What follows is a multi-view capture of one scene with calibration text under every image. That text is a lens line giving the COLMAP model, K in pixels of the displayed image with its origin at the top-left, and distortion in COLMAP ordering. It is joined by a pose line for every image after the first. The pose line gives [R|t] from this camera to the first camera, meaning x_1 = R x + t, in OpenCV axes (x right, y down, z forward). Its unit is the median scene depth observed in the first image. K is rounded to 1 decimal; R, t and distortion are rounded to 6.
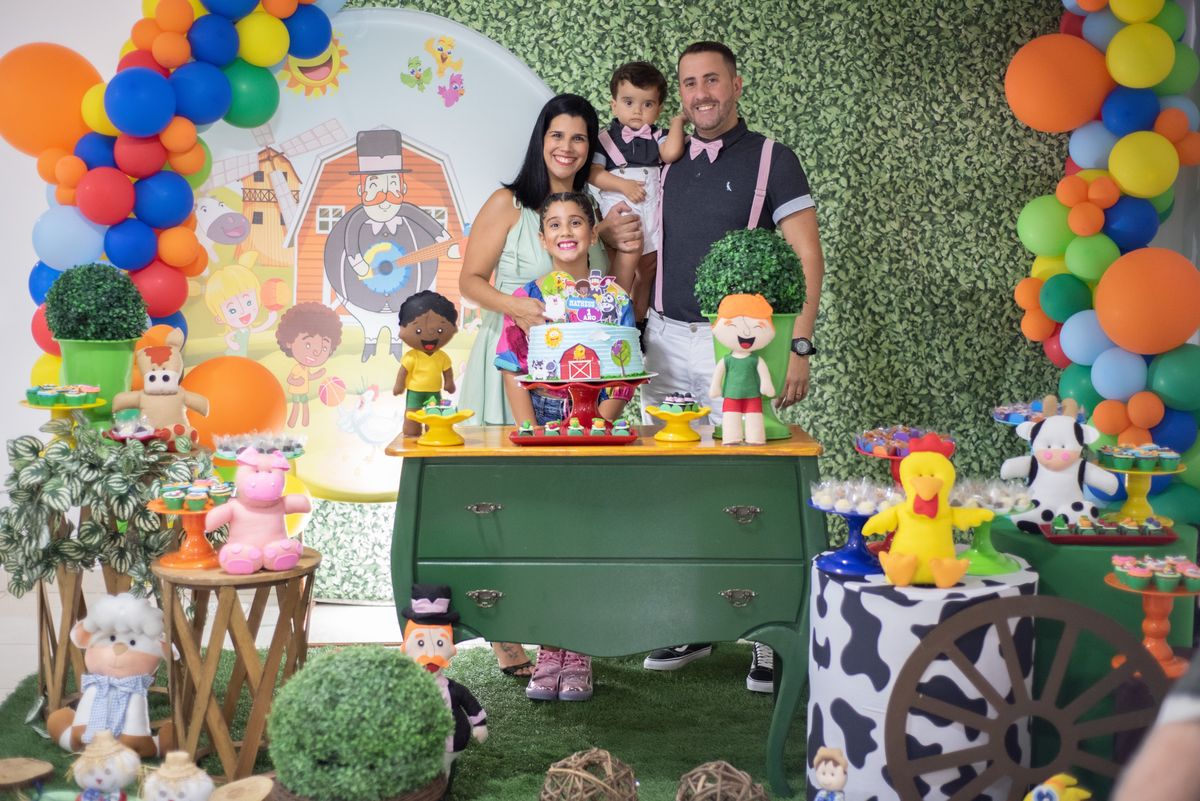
lens RADIAL K [[1719.0, 0, 603.3], [0, 1719.0, 397.1], [0, 0, 1]] dist [-0.040198, 0.016316]
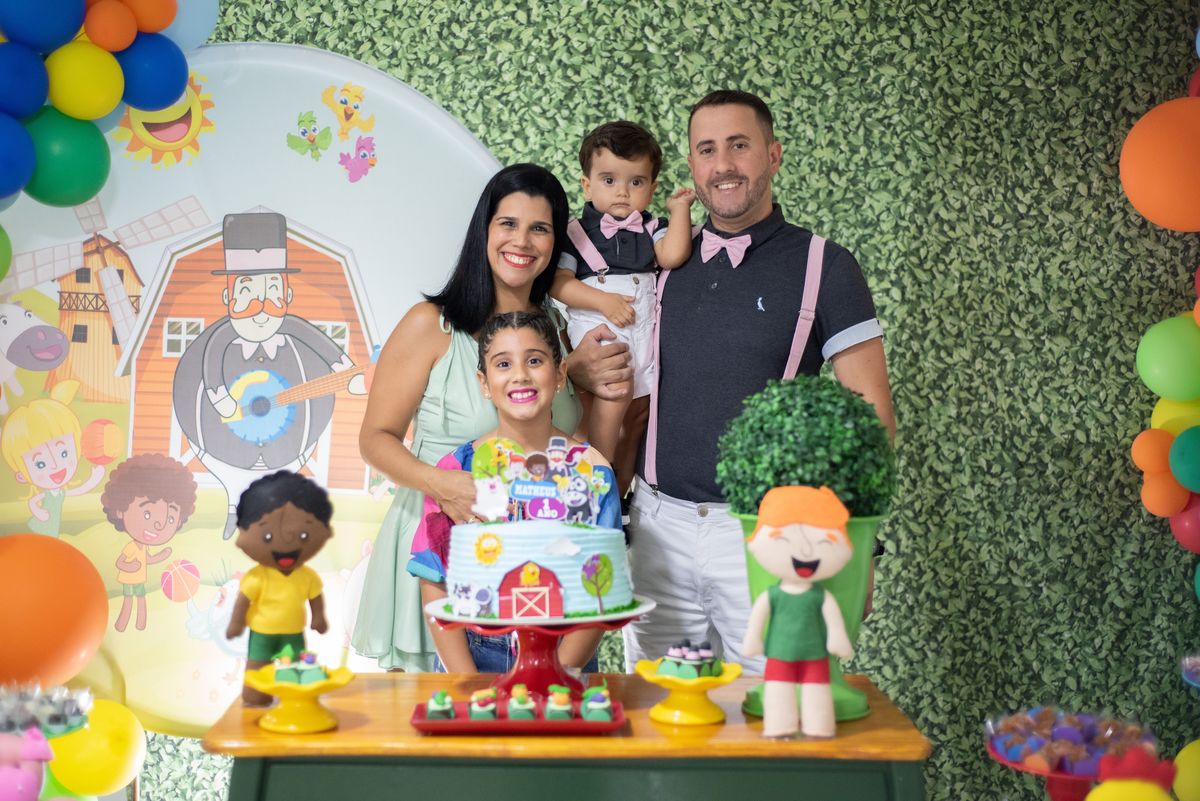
lens RADIAL K [[1734.7, 0, 600.0], [0, 1734.7, 400.5], [0, 0, 1]] dist [-0.035602, -0.014661]
pose [[0.999651, 0.014012, 0.022411, -0.003237], [-0.012826, 0.998552, -0.052244, -0.050516], [-0.023110, 0.051938, 0.998383, 0.339568]]
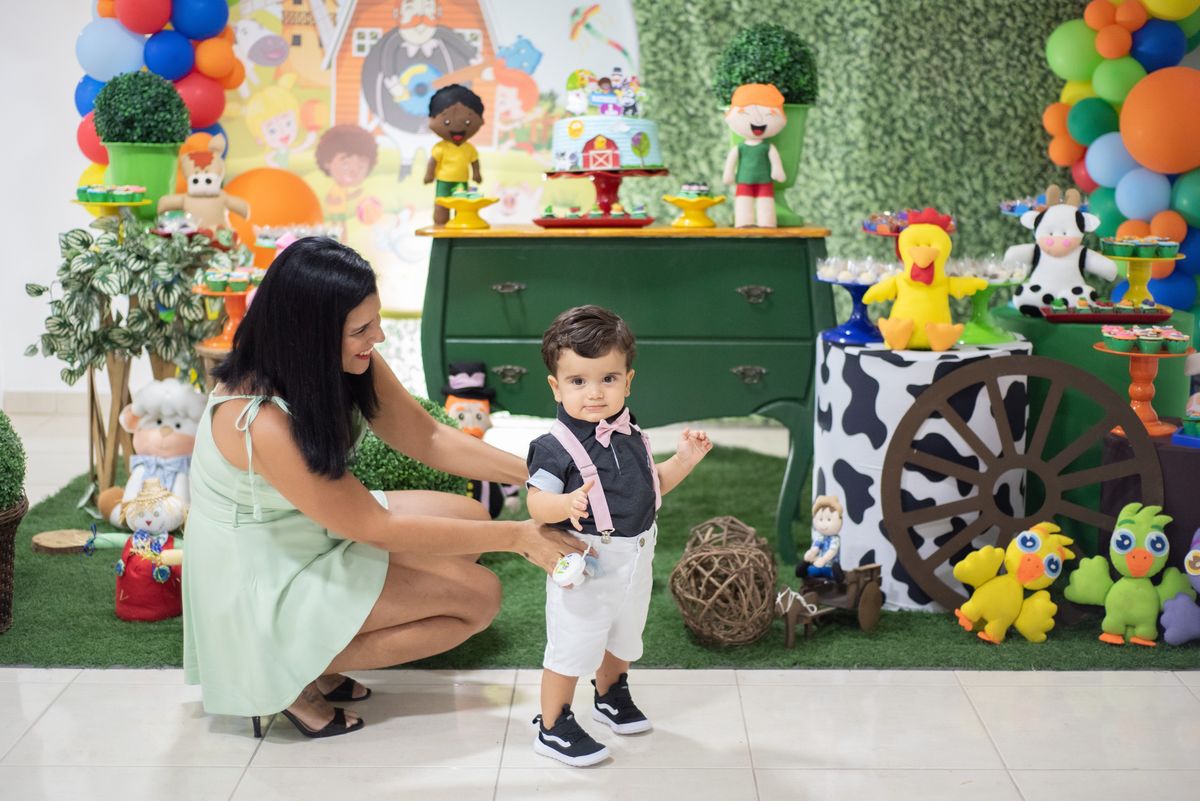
lens RADIAL K [[1819.2, 0, 603.2], [0, 1819.2, 394.2], [0, 0, 1]] dist [-0.035652, 0.004796]
pose [[0.999364, 0.005085, -0.035285, 0.025048], [-0.003670, 0.999191, 0.040052, 0.074562], [0.035460, -0.039897, 0.998574, -0.101542]]
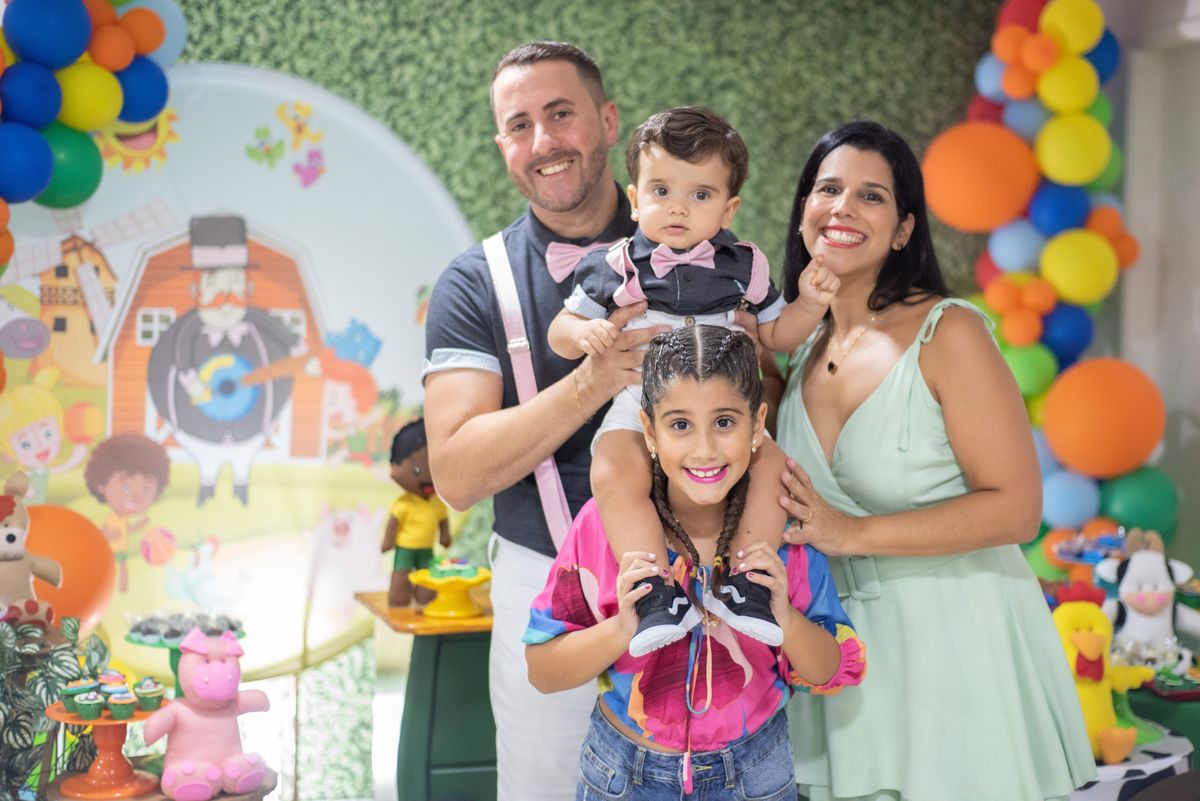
lens RADIAL K [[1913.6, 0, 655.8], [0, 1913.6, 357.1], [0, 0, 1]] dist [-0.024195, 0.003853]
pose [[0.958819, -0.003153, 0.283999, -0.224474], [0.027790, 0.996182, -0.082765, -0.013076], [-0.282654, 0.087249, 0.955246, 0.121256]]
